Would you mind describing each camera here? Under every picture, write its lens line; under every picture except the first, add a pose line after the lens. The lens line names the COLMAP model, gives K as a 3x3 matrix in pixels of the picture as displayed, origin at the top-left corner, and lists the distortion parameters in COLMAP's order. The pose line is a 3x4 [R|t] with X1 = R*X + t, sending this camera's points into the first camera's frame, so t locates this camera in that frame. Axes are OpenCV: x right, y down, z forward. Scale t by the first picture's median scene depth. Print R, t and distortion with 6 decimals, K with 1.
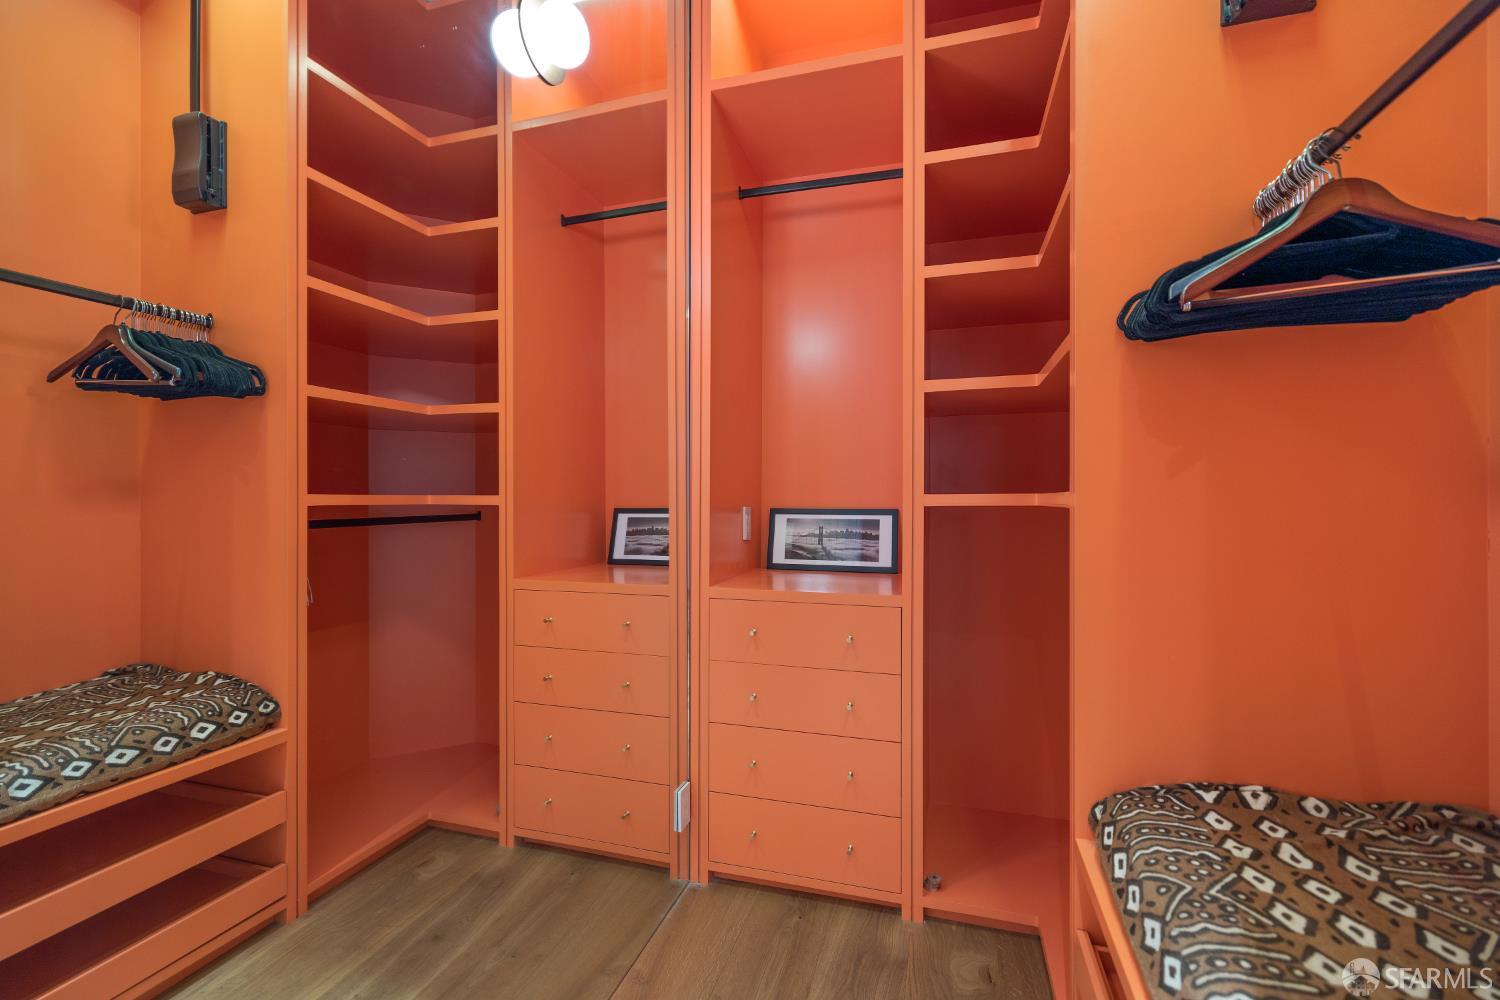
lens RADIAL K [[650.5, 0, 750.0], [0, 650.5, 490.0], [0, 0, 1]] dist [0.001595, 0.000342]
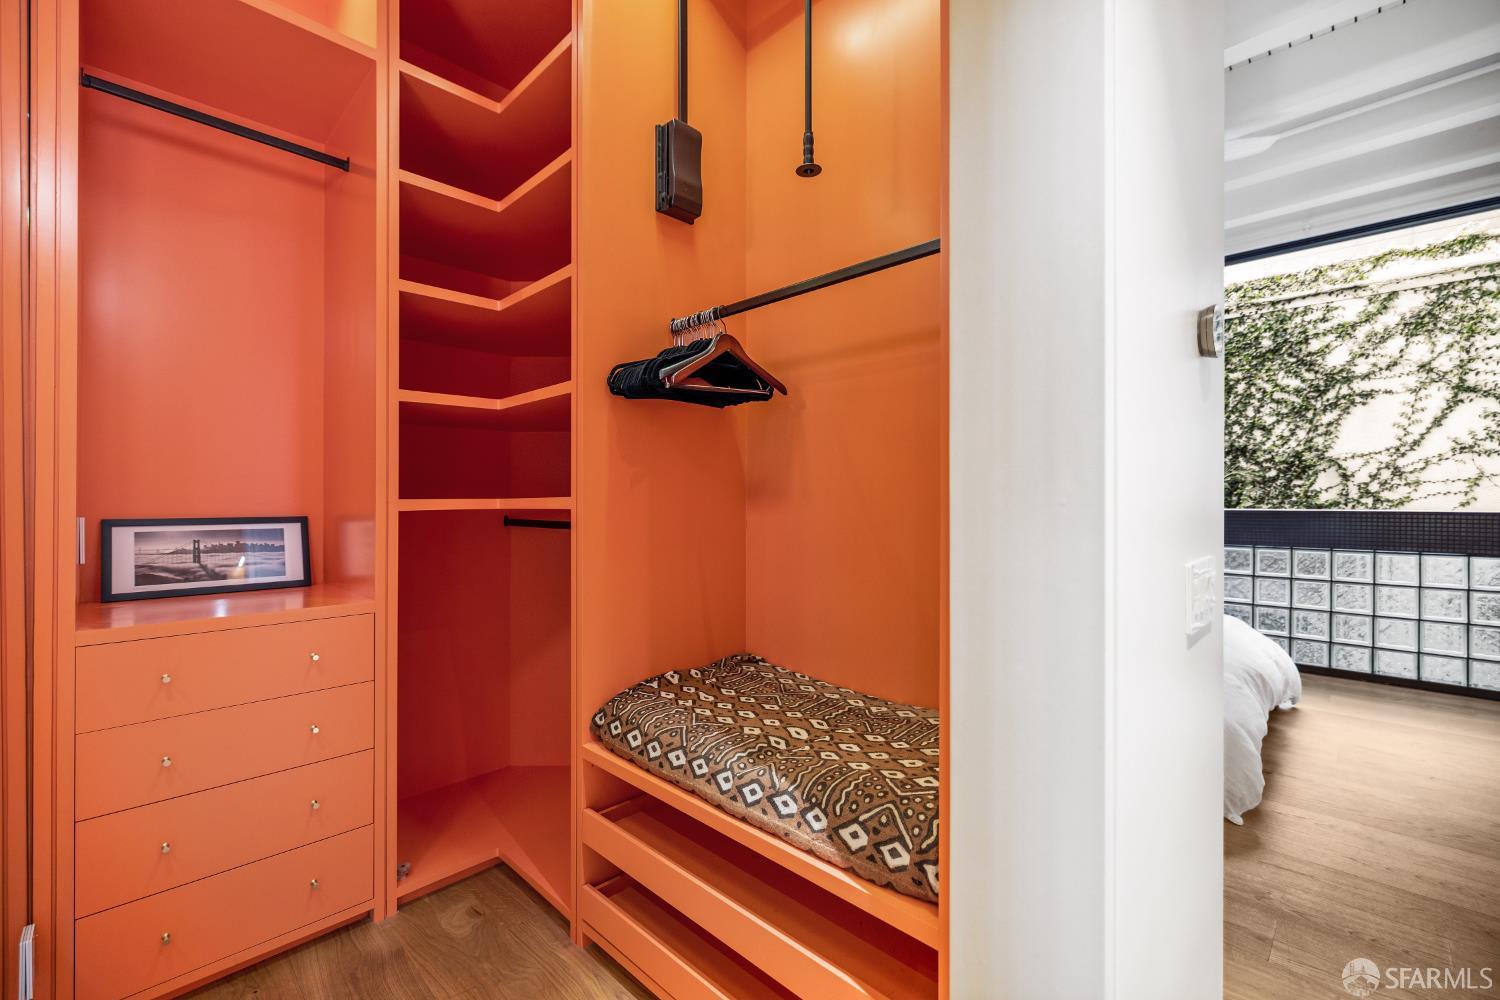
lens RADIAL K [[639.9, 0, 752.7], [0, 639.9, 497.2], [0, 0, 1]] dist [0.001000, -0.000204]
pose [[0.468169, -0.000214, 0.883639, -0.538367], [-0.001801, 0.999998, 0.001197, 0.001262], [-0.883637, -0.002152, 0.468167, 0.036652]]
